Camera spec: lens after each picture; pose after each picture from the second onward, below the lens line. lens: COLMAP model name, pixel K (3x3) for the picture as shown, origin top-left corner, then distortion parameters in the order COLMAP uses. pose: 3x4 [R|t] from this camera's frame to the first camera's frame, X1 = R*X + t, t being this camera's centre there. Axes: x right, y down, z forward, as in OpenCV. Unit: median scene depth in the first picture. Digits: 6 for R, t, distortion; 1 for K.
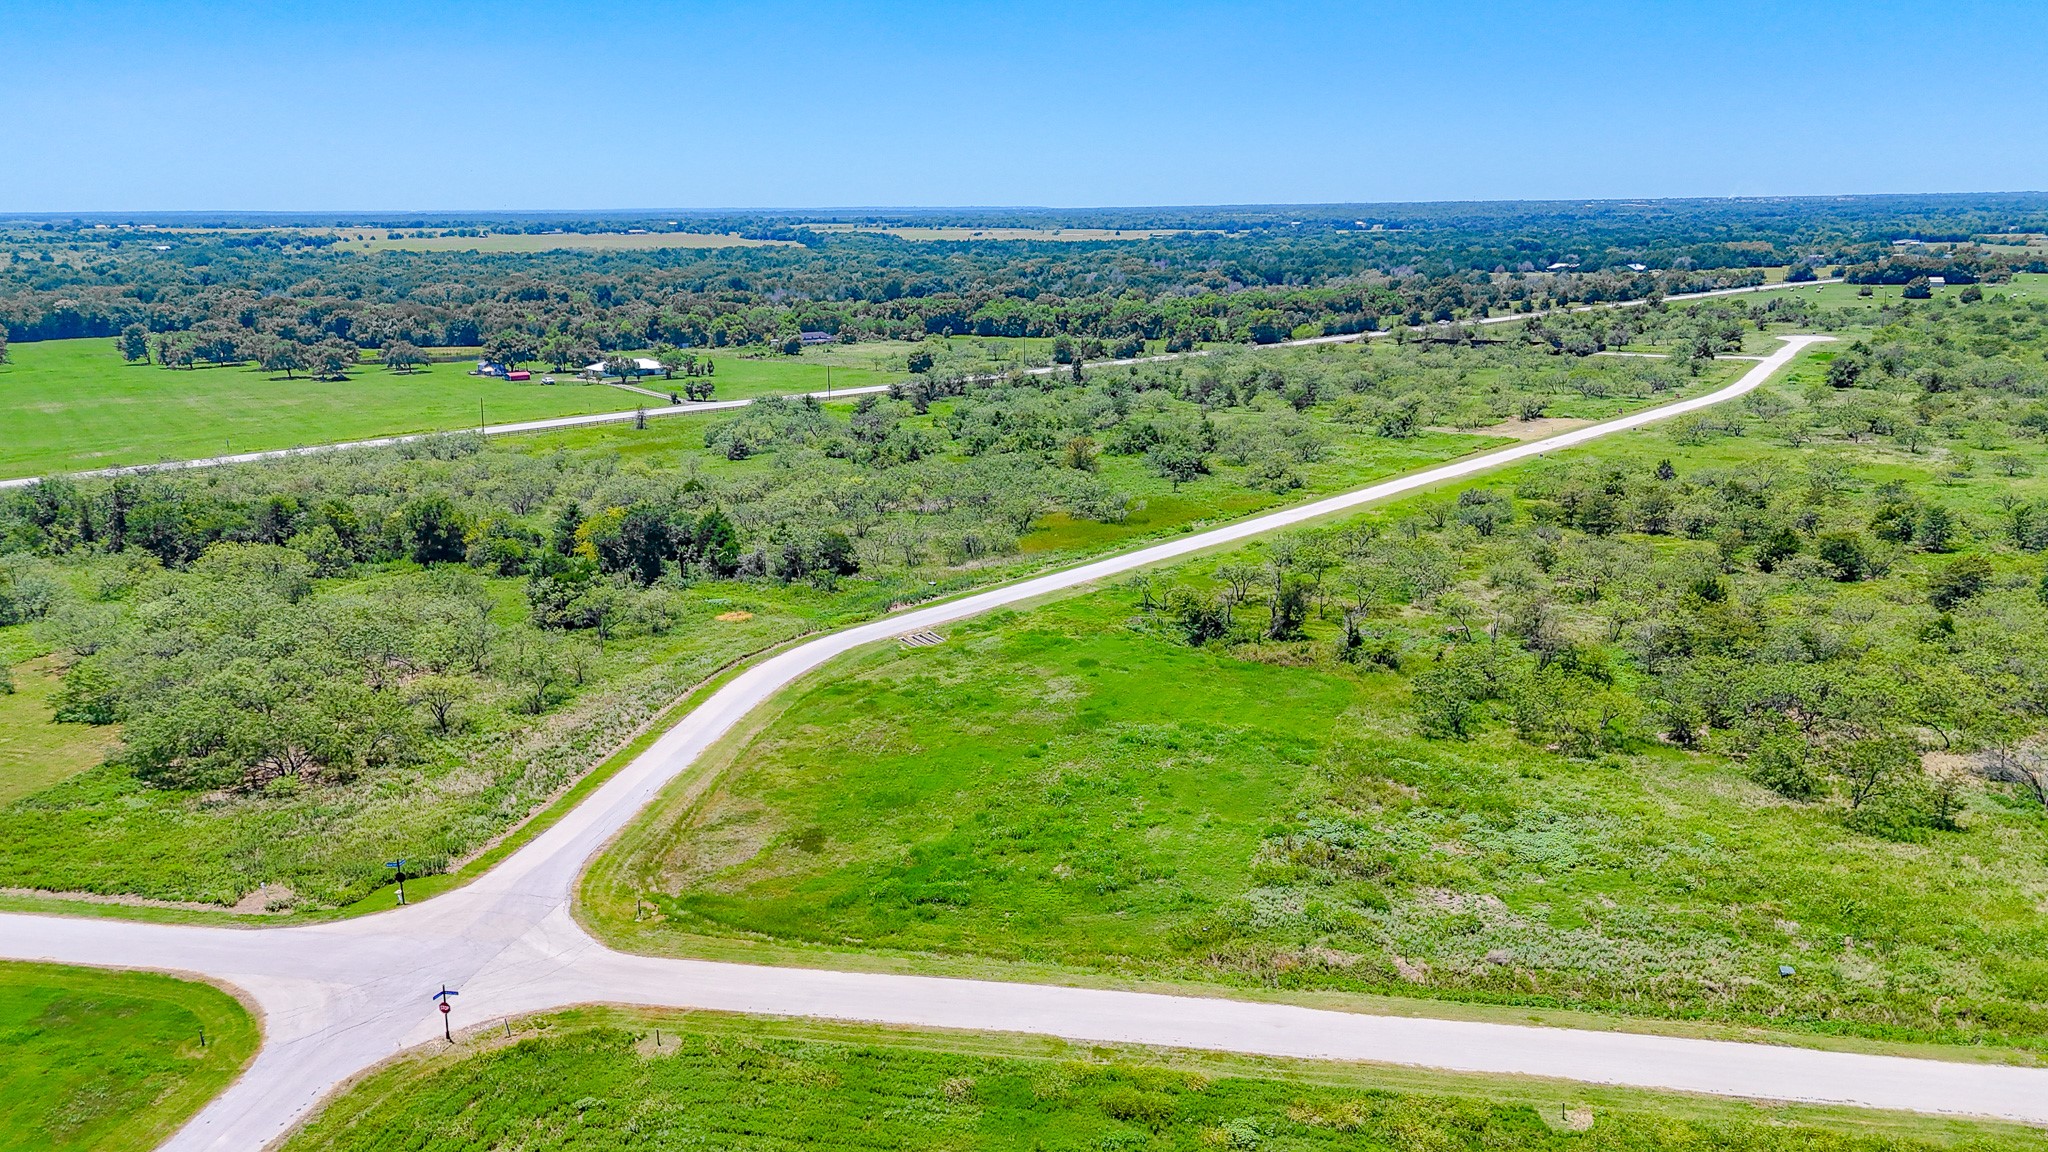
lens RADIAL K [[1484.3, 0, 1024.0], [0, 1484.3, 576.0], [0, 0, 1]] dist [0.072447, -0.064448]
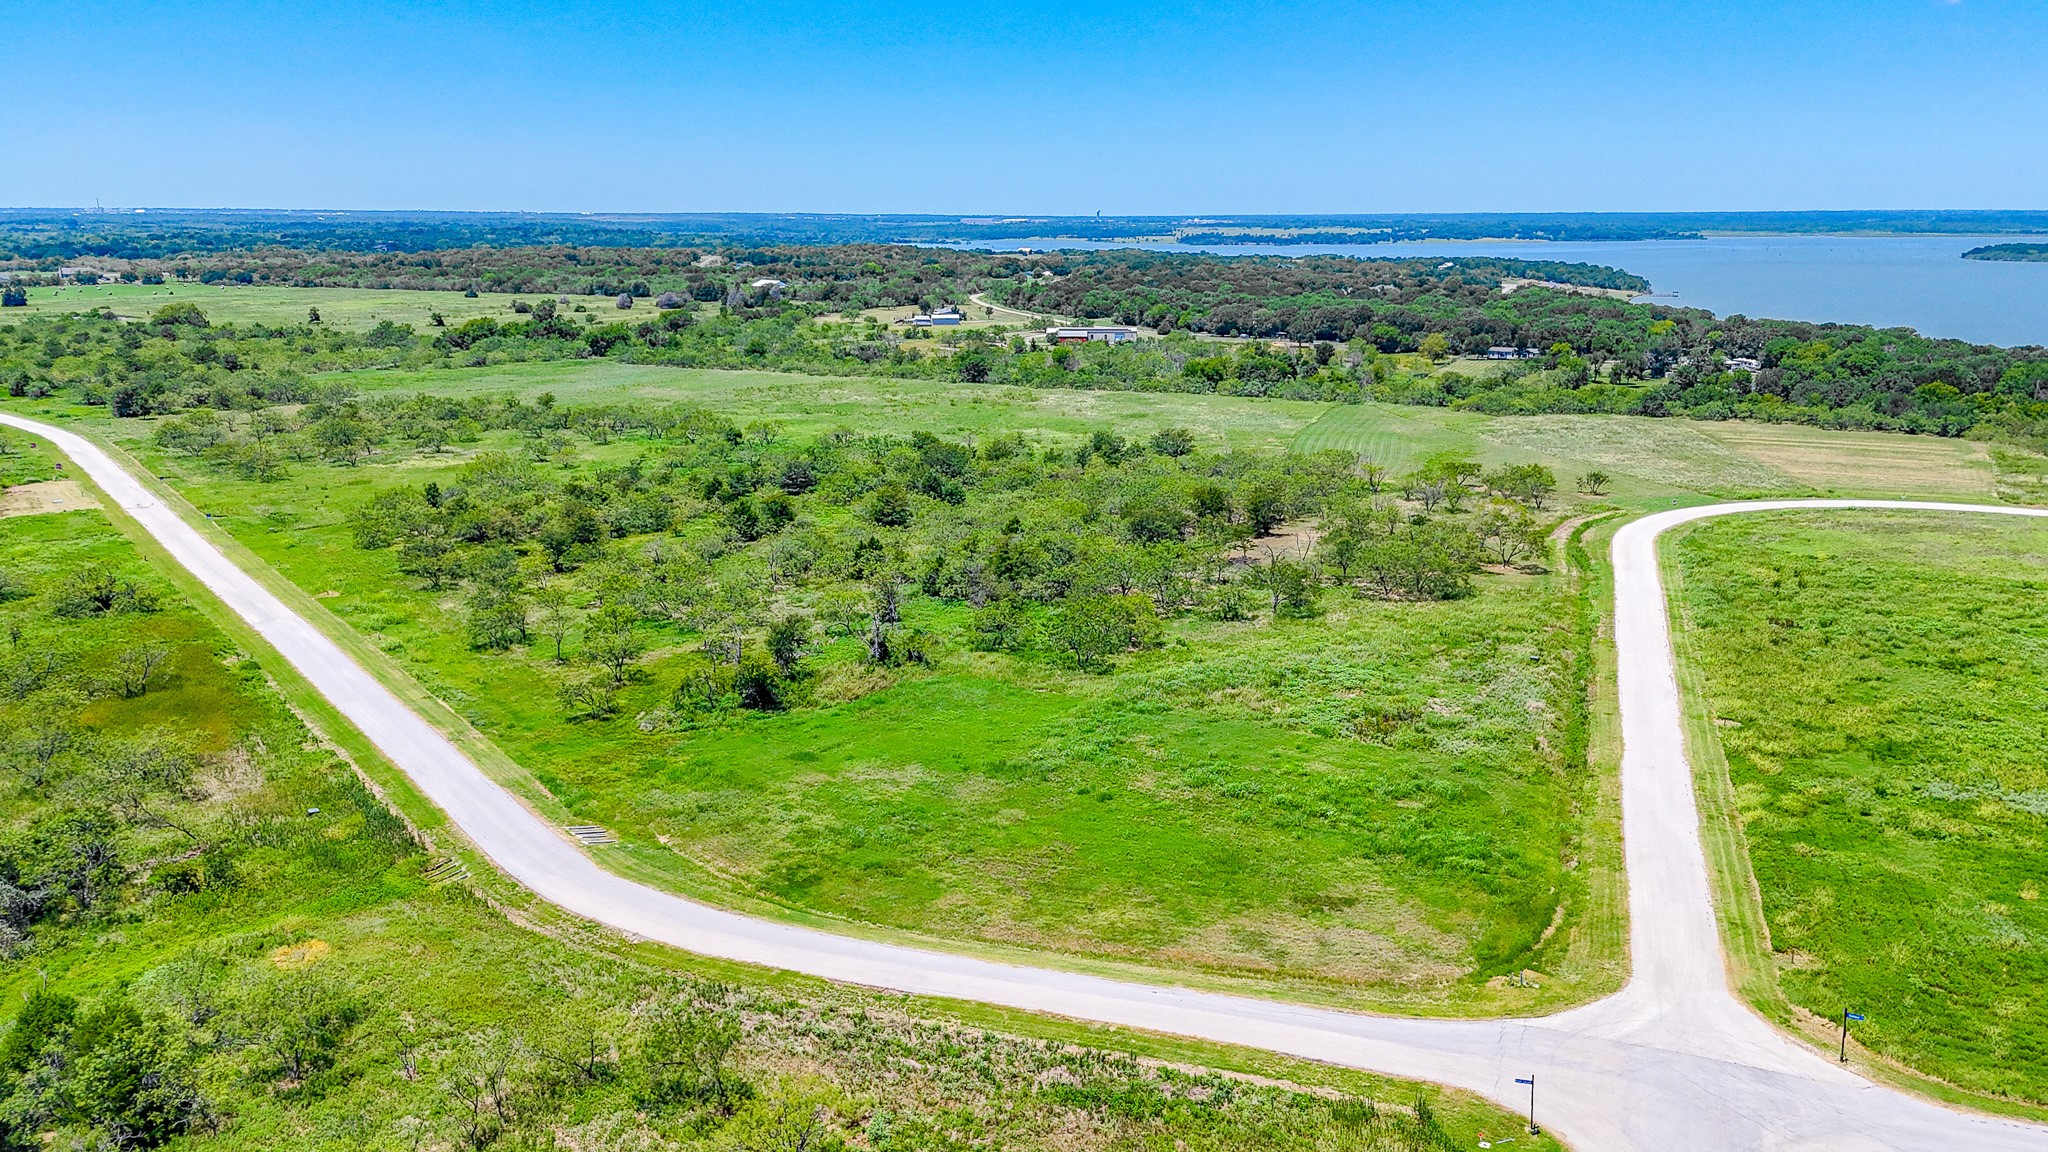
lens RADIAL K [[1552.6, 0, 1024.0], [0, 1552.6, 576.0], [0, 0, 1]] dist [0.074582, -0.082754]
pose [[0.172074, -0.214024, 0.961553, -0.778244], [0.235577, 0.956730, 0.170793, -0.164311], [-0.956501, 0.197130, 0.215048, 0.687181]]
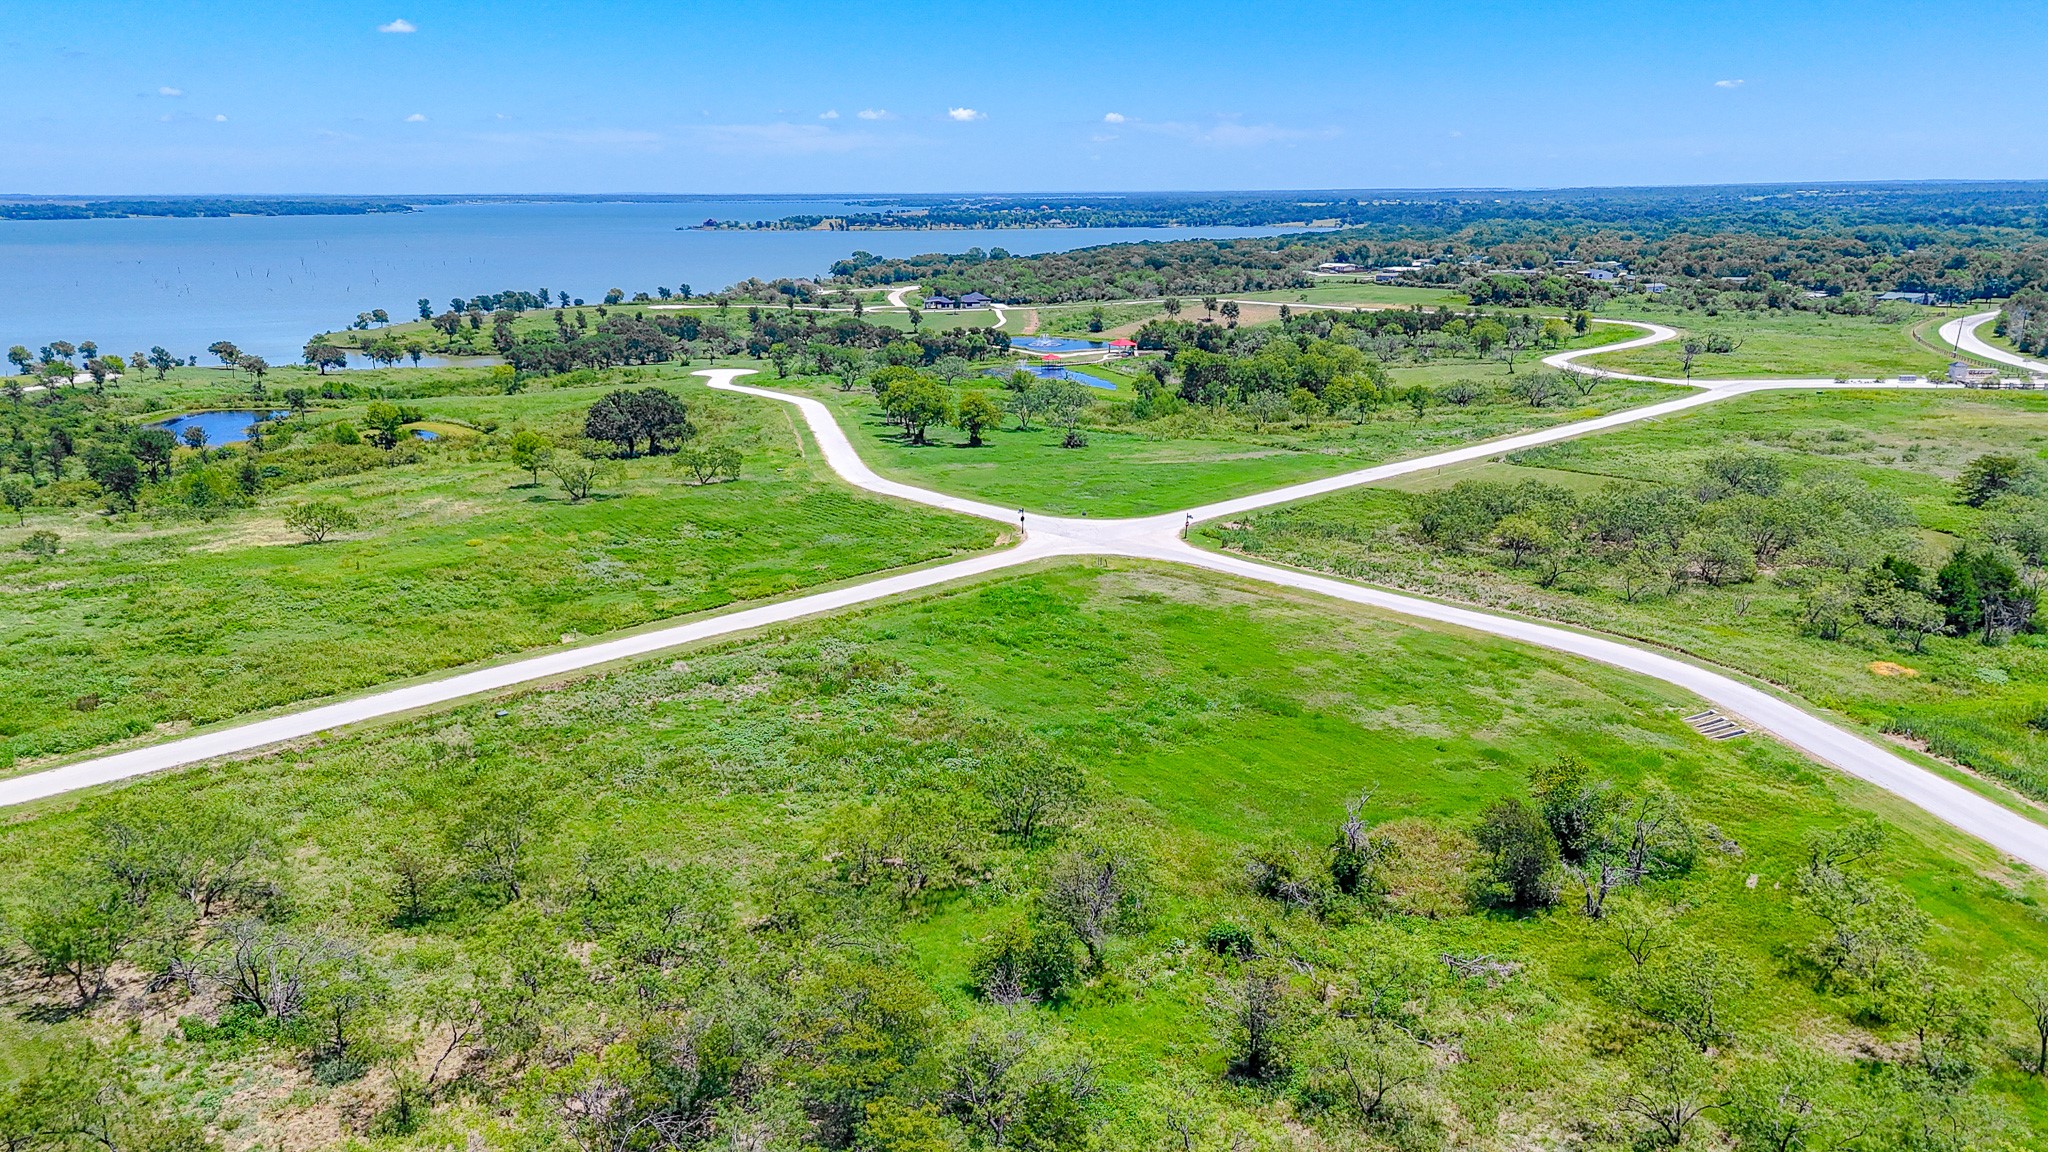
lens RADIAL K [[1525.6, 0, 1024.0], [0, 1525.6, 576.0], [0, 0, 1]] dist [0.092041, -0.117660]
pose [[-0.585620, 0.212532, -0.782227, 0.756007], [-0.182701, 0.905574, 0.382826, -0.268651], [0.789728, 0.367104, -0.491492, 1.179710]]
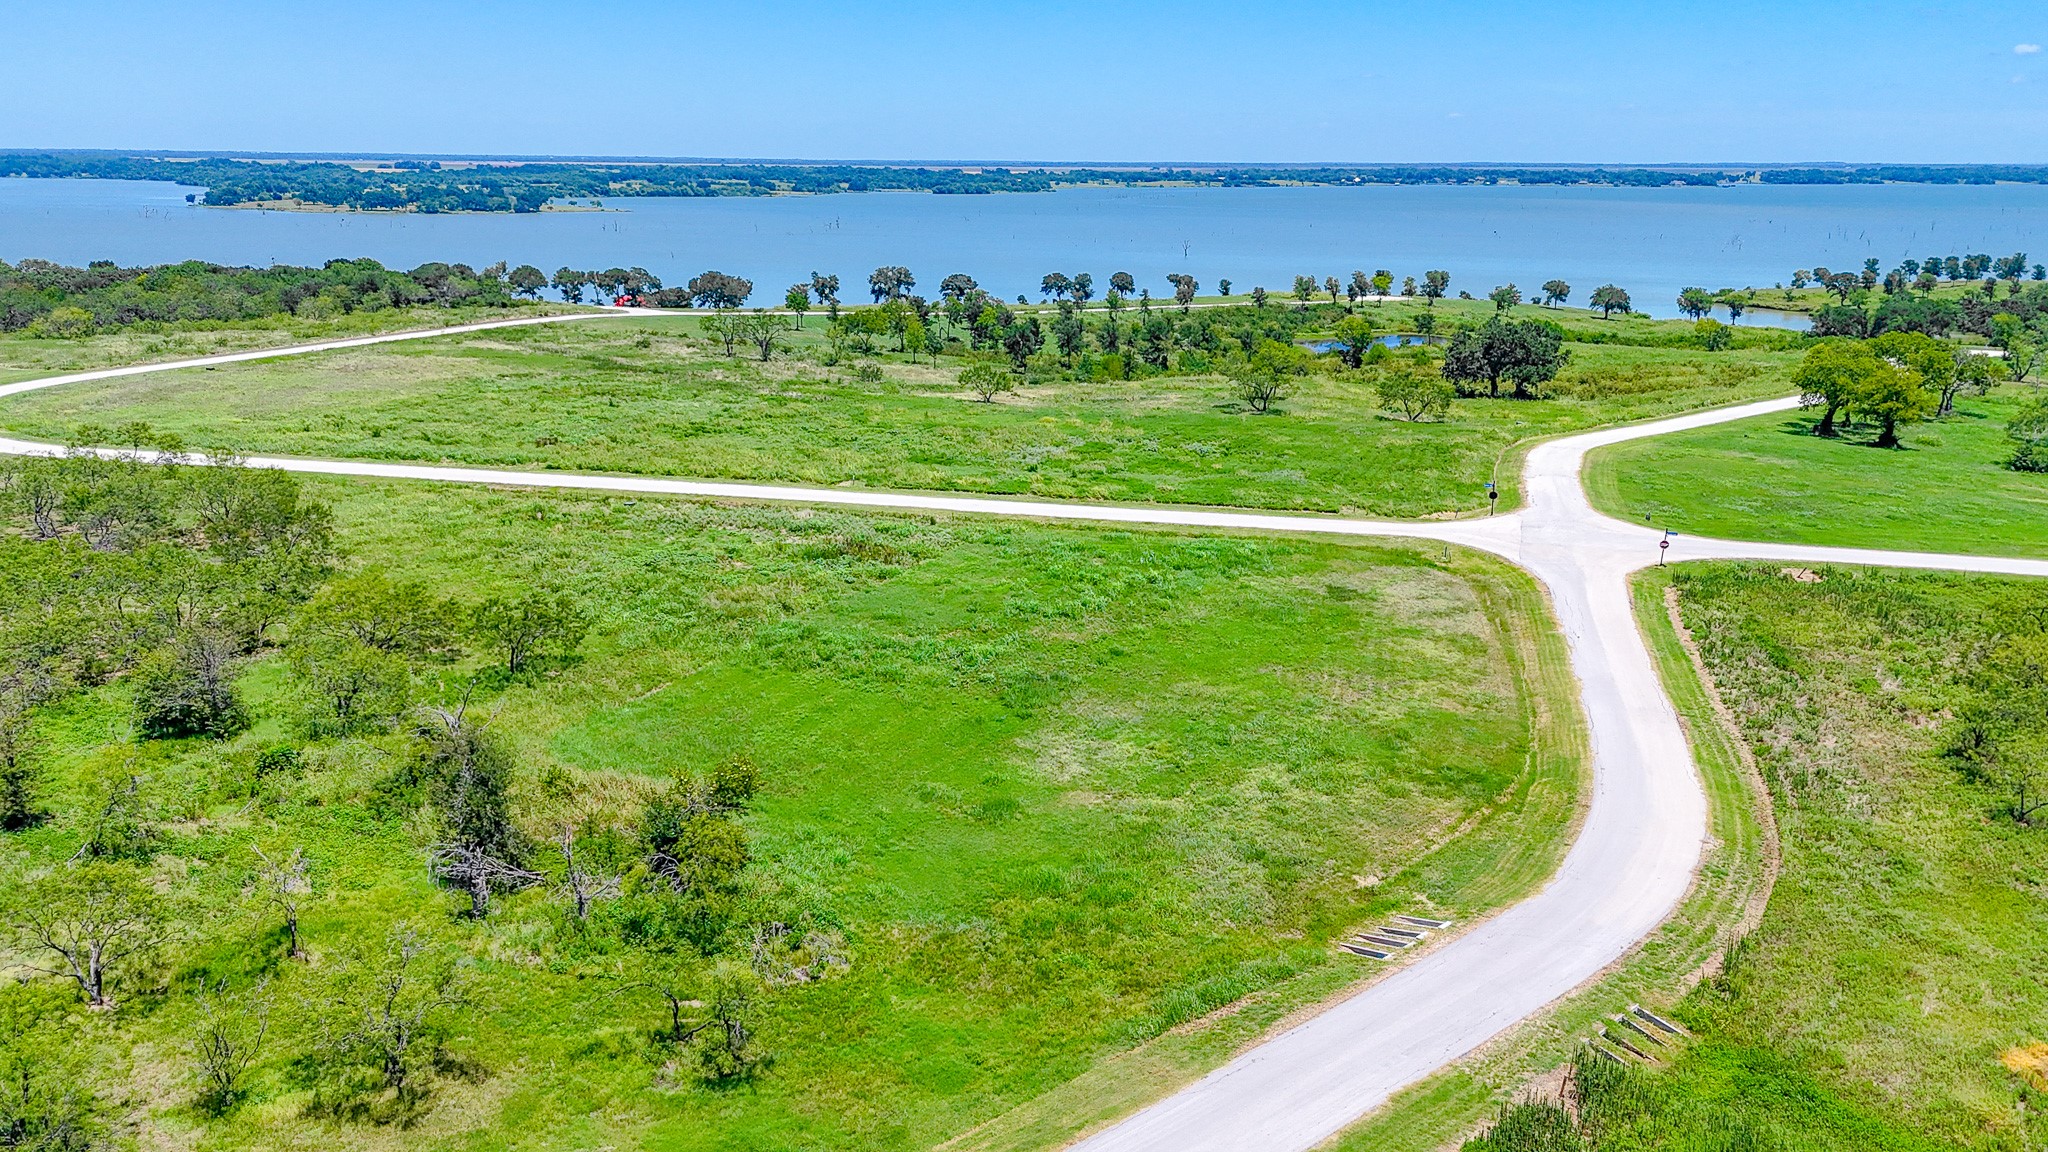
lens RADIAL K [[1638.2, 0, 1024.0], [0, 1638.2, 576.0], [0, 0, 1]] dist [0.086249, -0.113892]
pose [[-0.997353, -0.015415, 0.071056, -0.001554], [0.019931, 0.881869, 0.471073, -0.269488], [-0.069924, 0.471242, -0.879228, 1.472338]]
